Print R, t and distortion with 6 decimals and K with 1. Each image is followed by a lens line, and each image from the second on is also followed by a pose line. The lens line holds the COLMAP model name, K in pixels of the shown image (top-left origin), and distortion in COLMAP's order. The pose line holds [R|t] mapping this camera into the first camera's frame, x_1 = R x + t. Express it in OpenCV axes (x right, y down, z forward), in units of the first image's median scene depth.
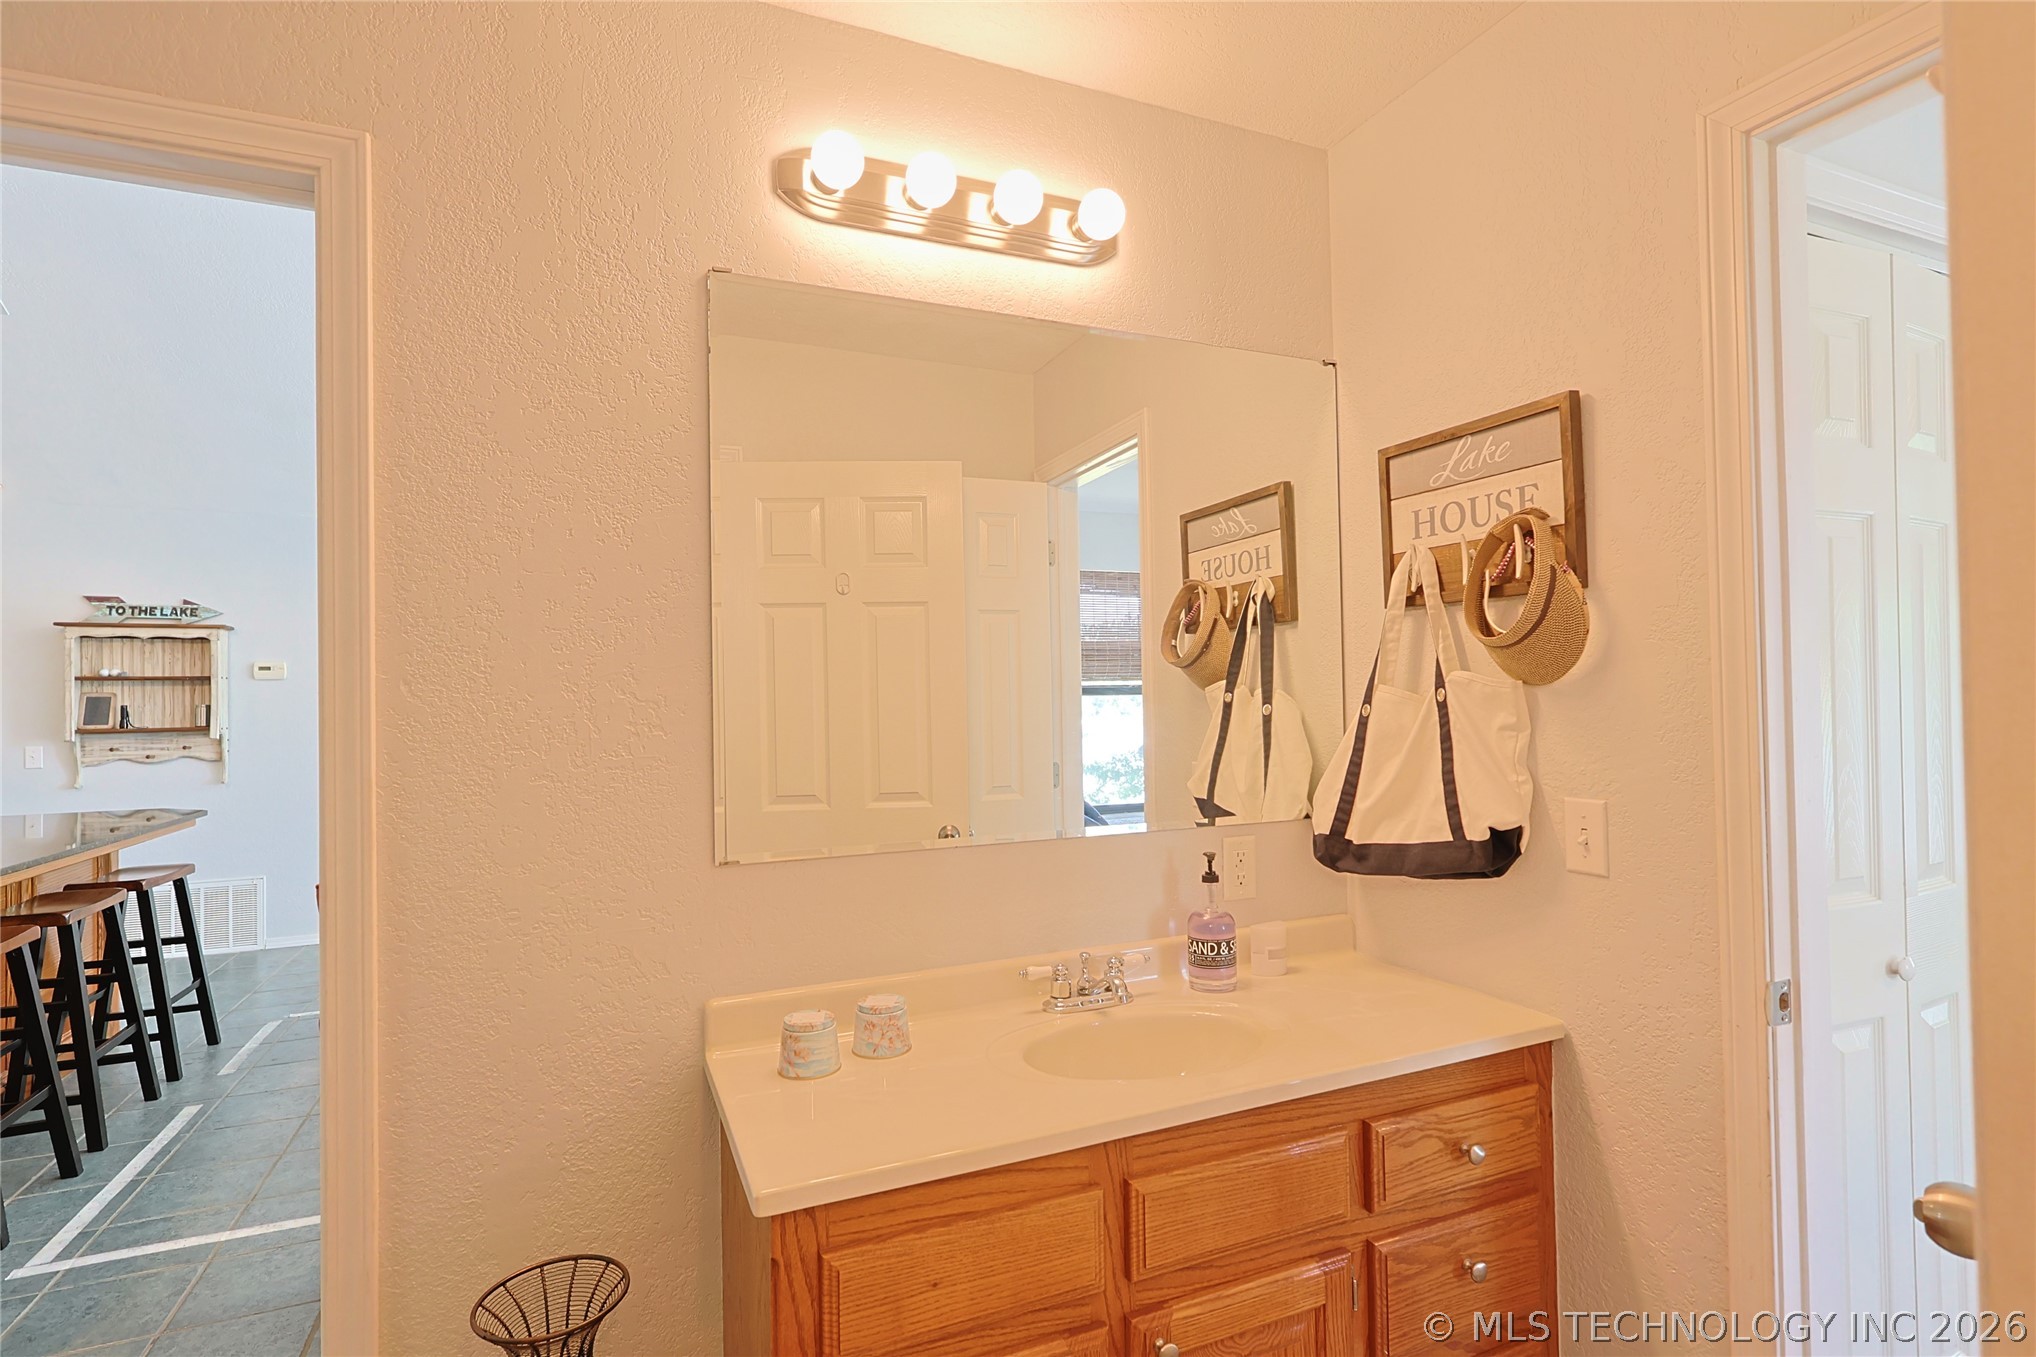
lens RADIAL K [[993.6, 0, 1020.8], [0, 993.6, 680.2], [0, 0, 1]] dist [-0.003776, 0.001867]
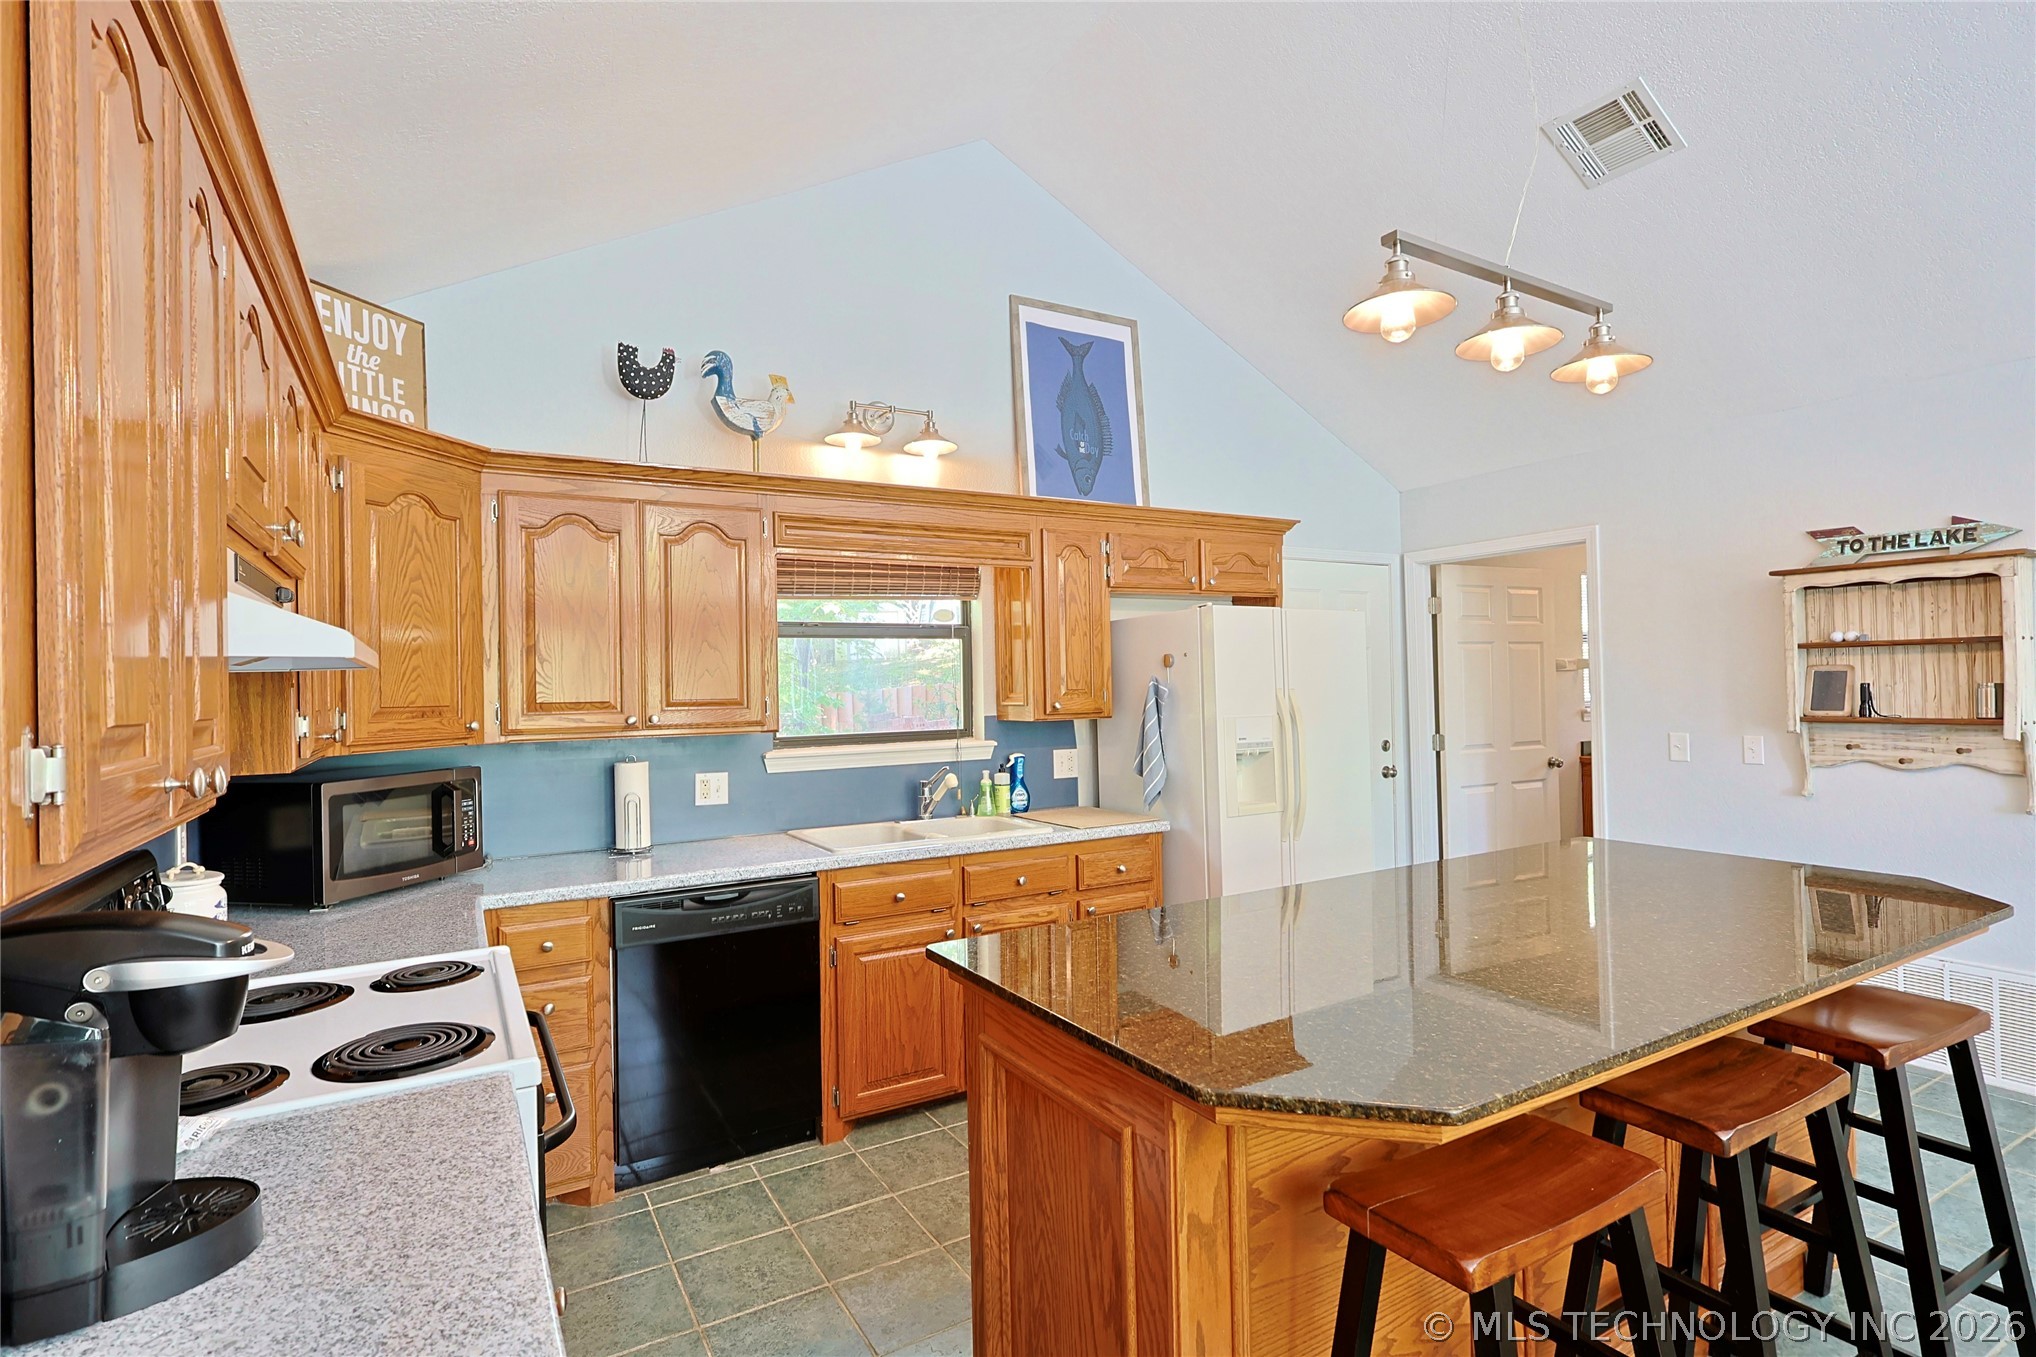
lens RADIAL K [[993.6, 0, 1019.4], [0, 993.6, 678.3], [0, 0, 1]] dist [-0.003776, 0.001867]
pose [[0.115338, 0.007599, -0.993297, -0.289954], [0.036537, 0.999262, 0.011887, -0.007599], [0.992654, -0.037663, 0.114976, 0.340354]]
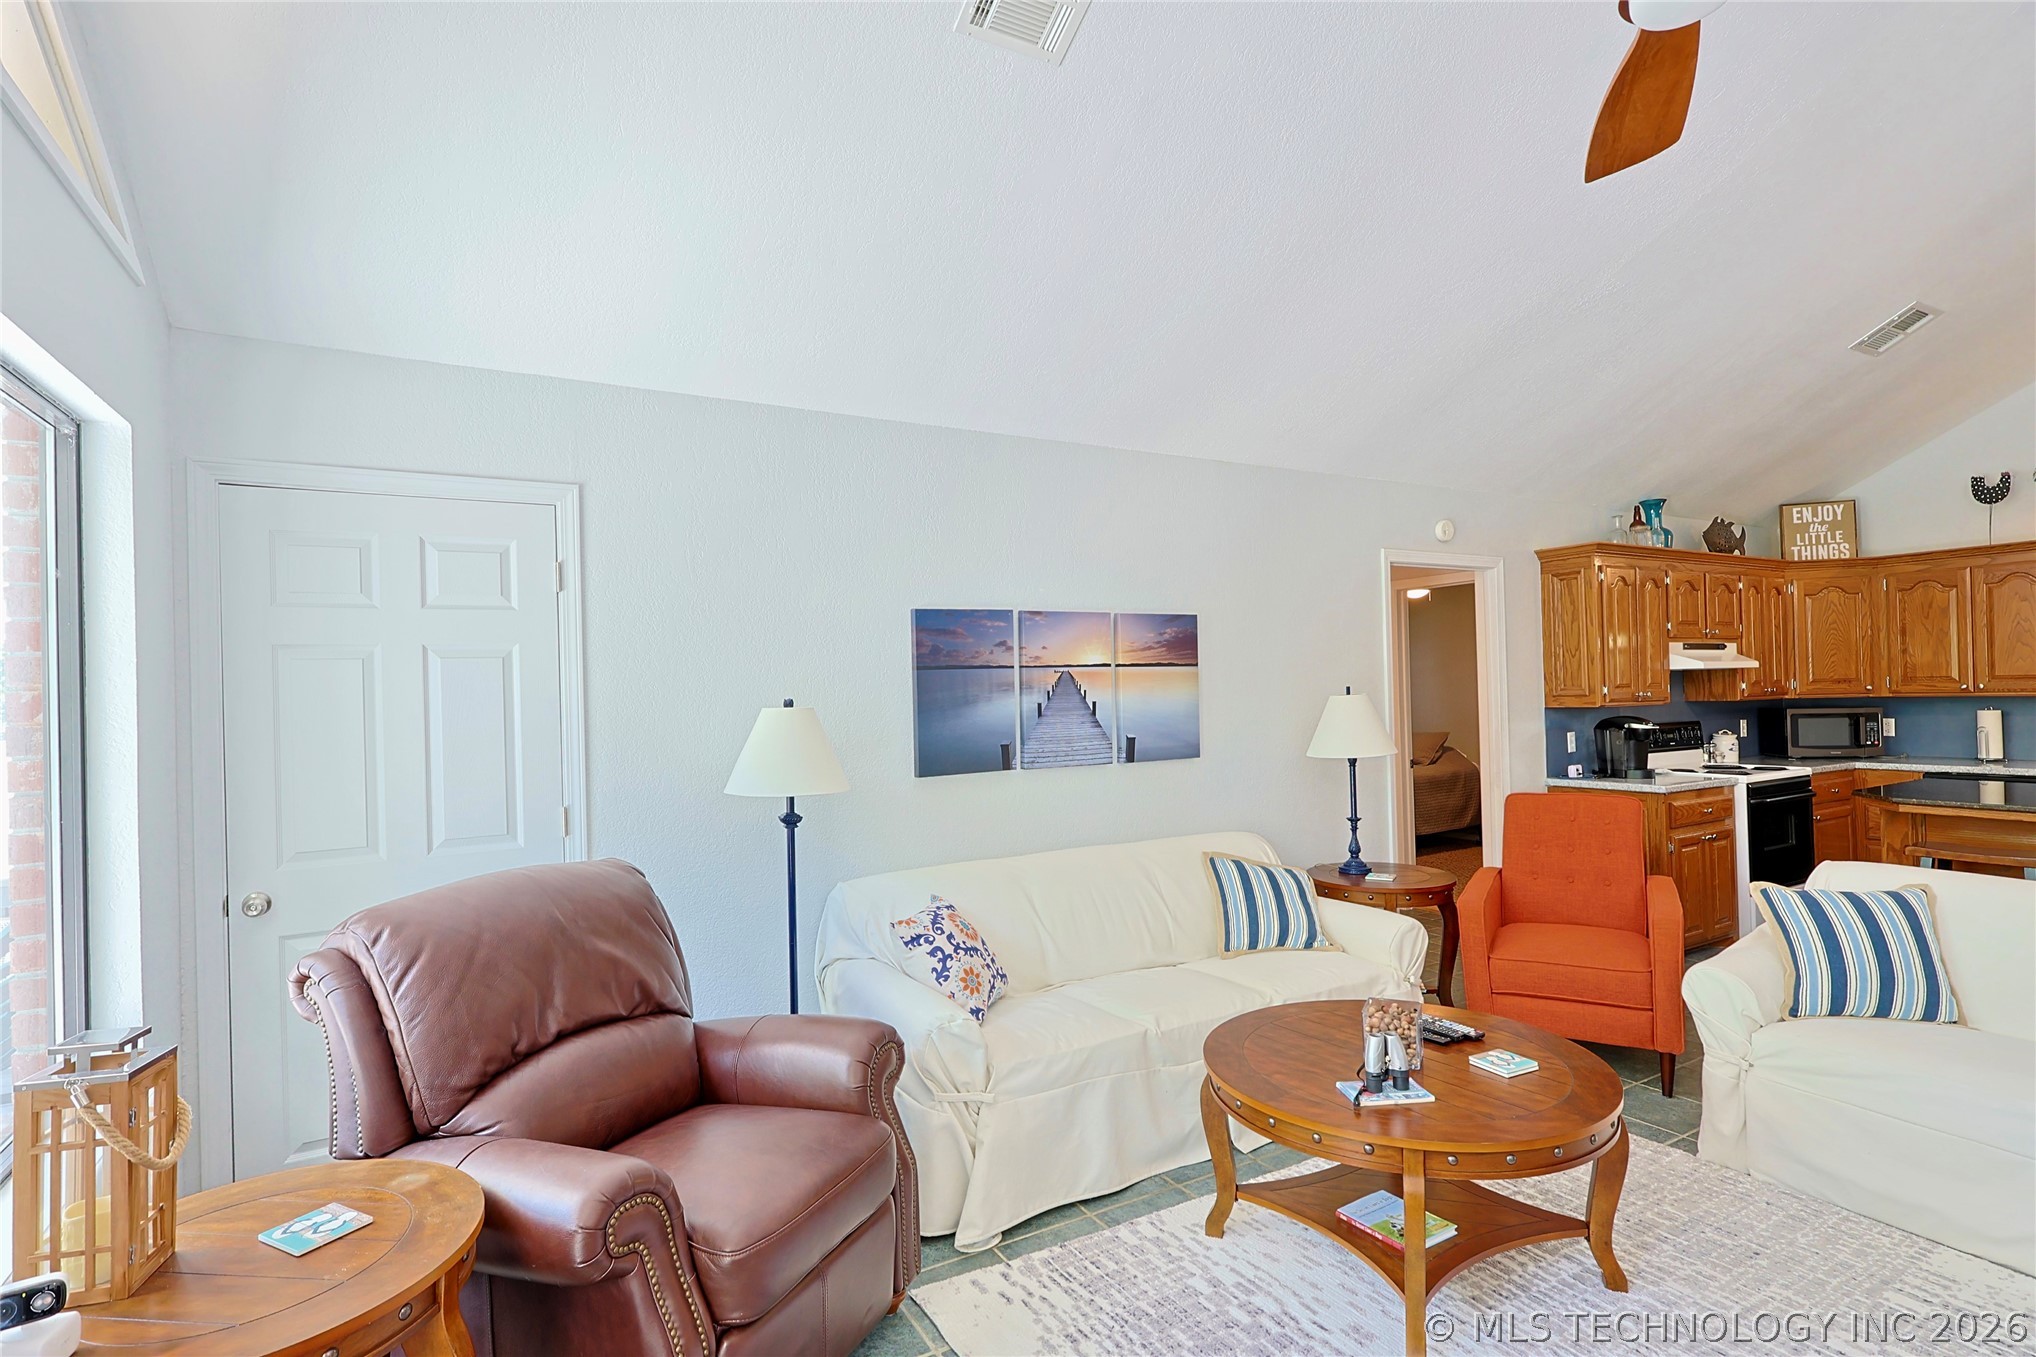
lens RADIAL K [[993.6, 0, 1017.3], [0, 993.6, 681.0], [0, 0, 1]] dist [-0.003776, 0.001867]
pose [[-0.993013, 0.039965, -0.111036, 0.261799], [0.043171, 0.998713, -0.026622, -0.006317], [0.109829, -0.031230, -0.993460, 1.152953]]
